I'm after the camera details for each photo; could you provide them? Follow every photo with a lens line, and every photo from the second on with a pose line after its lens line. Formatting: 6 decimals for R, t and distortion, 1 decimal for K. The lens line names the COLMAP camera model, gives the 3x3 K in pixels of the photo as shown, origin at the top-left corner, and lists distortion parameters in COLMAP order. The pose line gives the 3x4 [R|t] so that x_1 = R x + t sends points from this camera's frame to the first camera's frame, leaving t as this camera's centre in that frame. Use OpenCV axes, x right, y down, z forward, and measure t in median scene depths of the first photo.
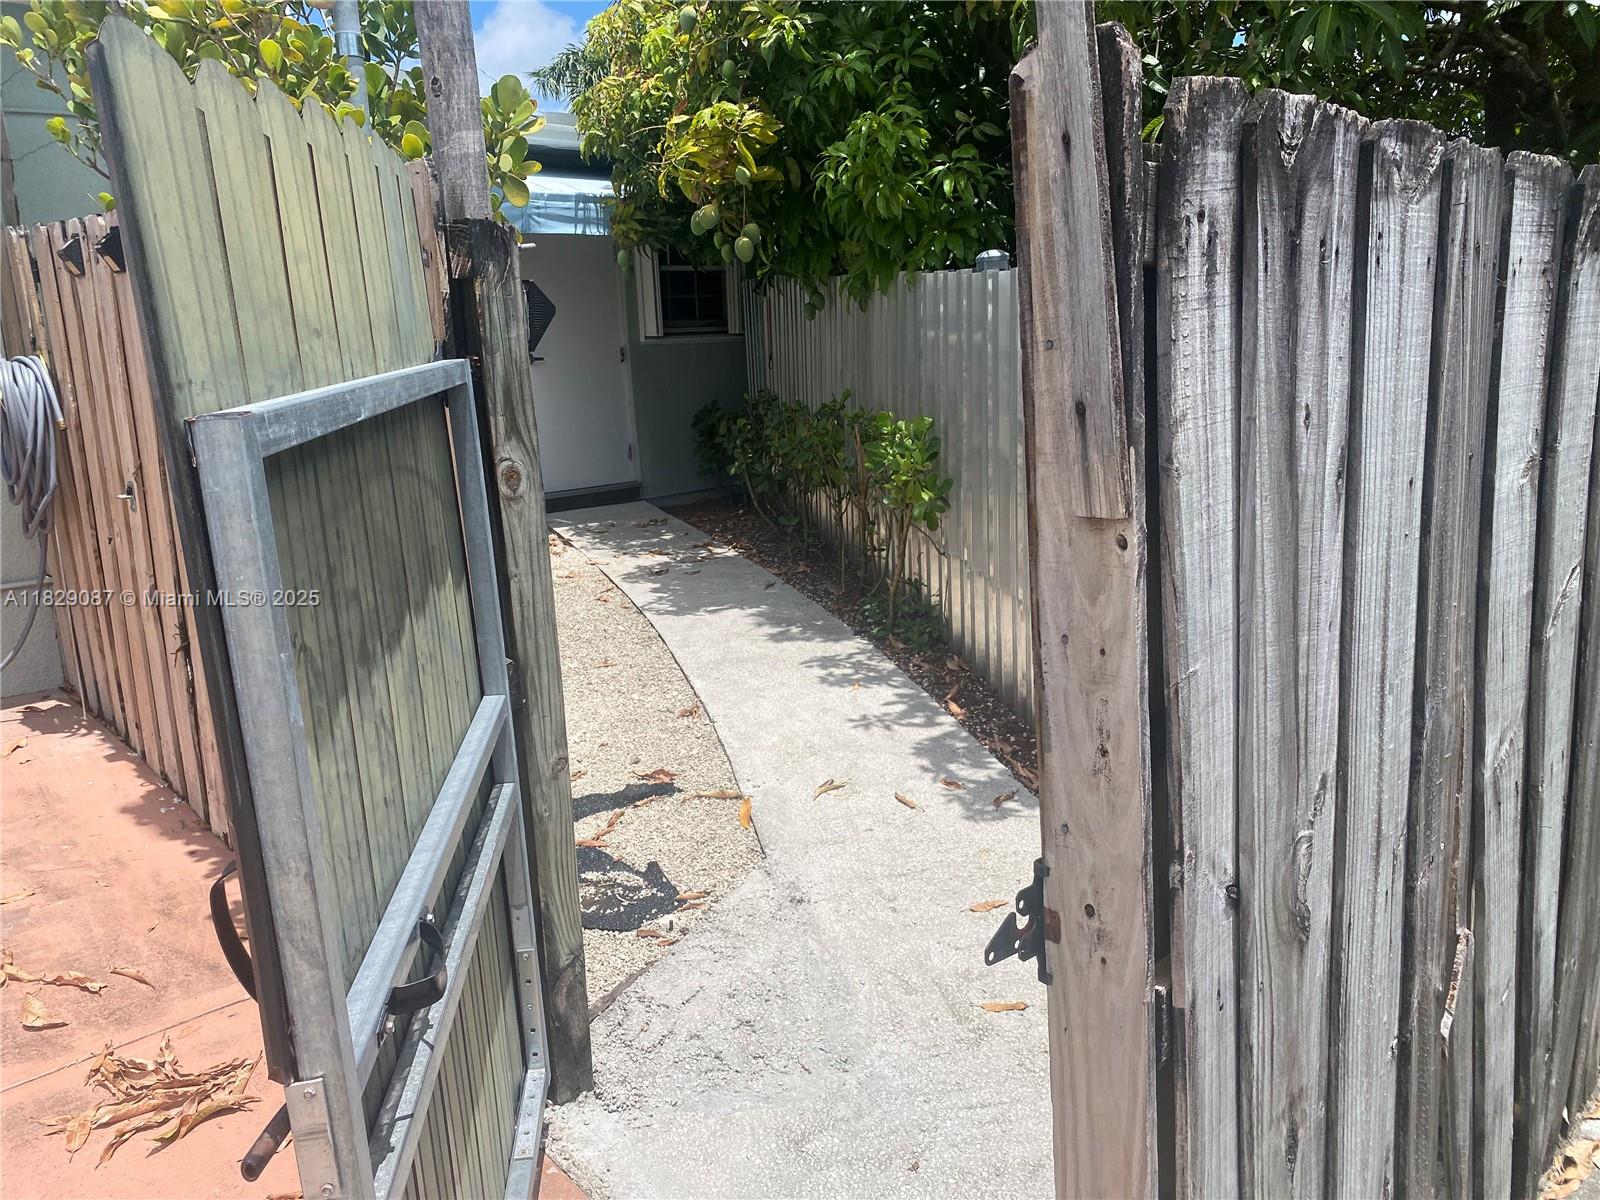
lens RADIAL K [[1235.0, 0, 800.5], [0, 1235.0, 523.7], [0, 0, 1]] dist [0.112535, -0.114563]
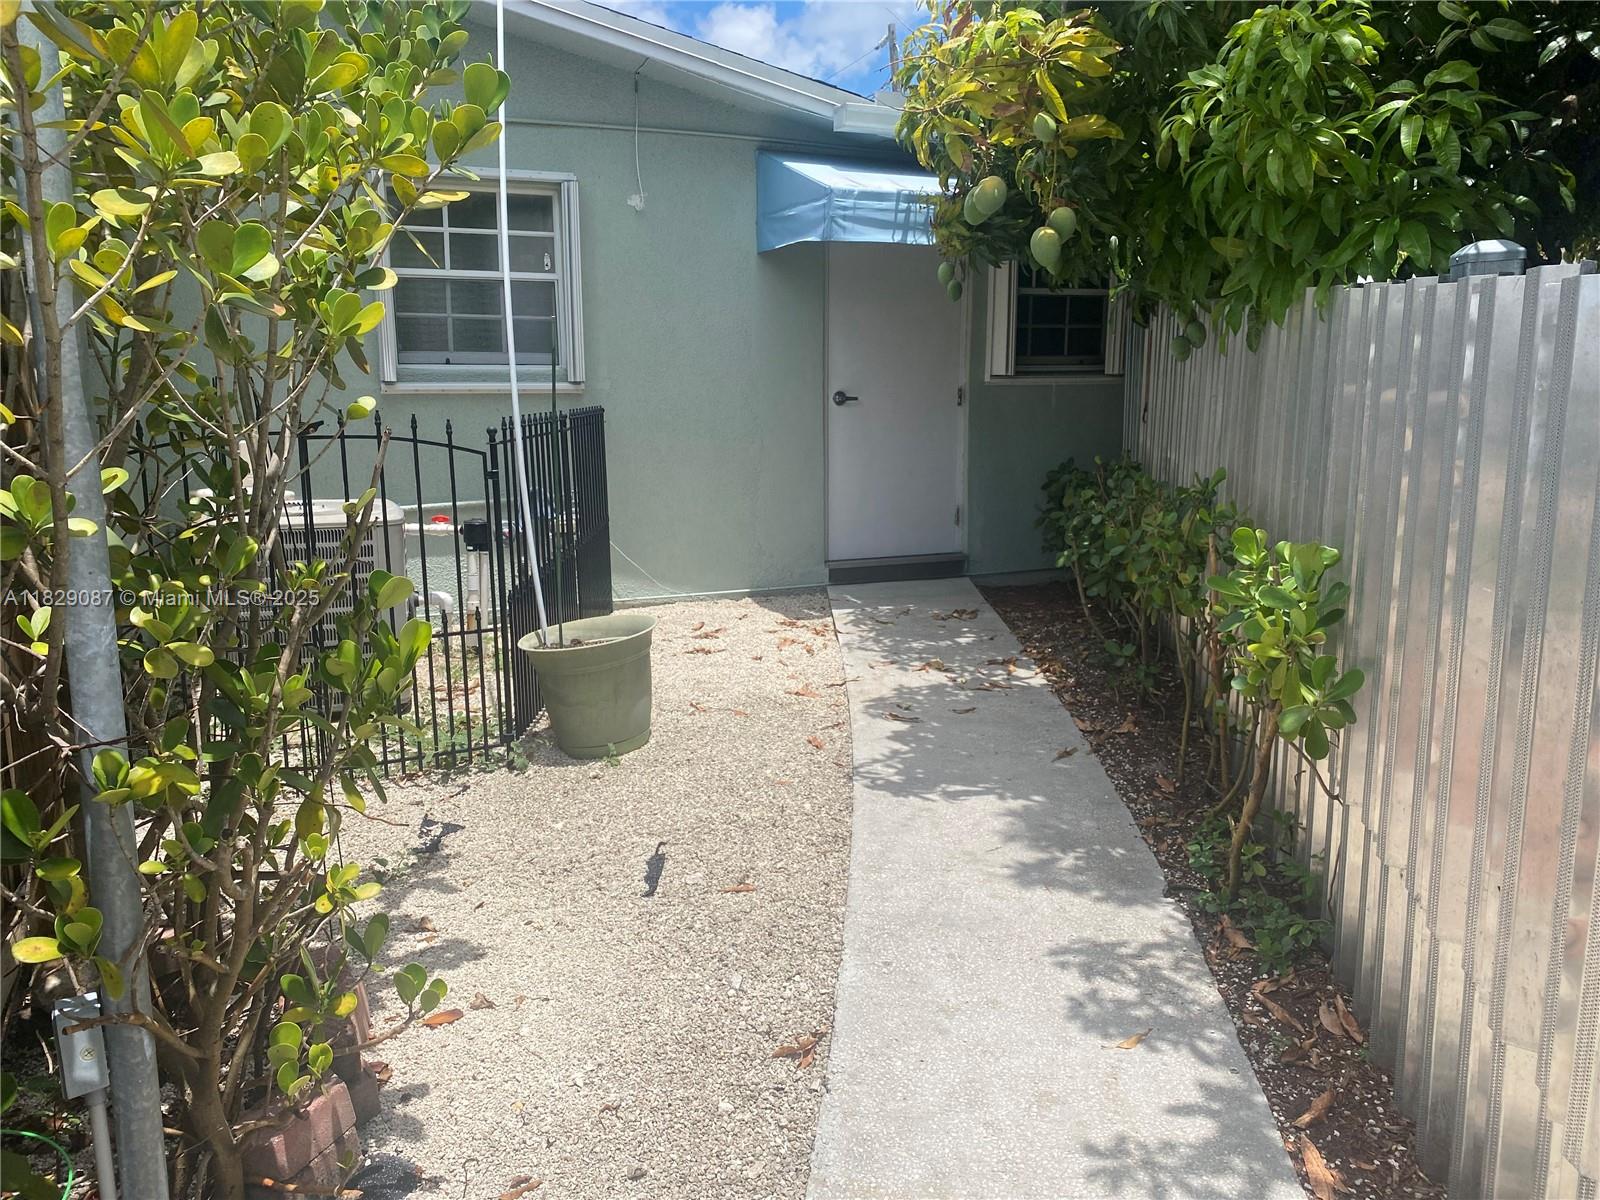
lens RADIAL K [[1235.0, 0, 800.5], [0, 1235.0, 523.7], [0, 0, 1]] dist [0.112535, -0.114563]
pose [[0.939161, 0.089558, -0.331595, 0.061667], [-0.098085, 0.995137, -0.009032, -0.062676], [0.329173, 0.041007, 0.943379, 0.362935]]
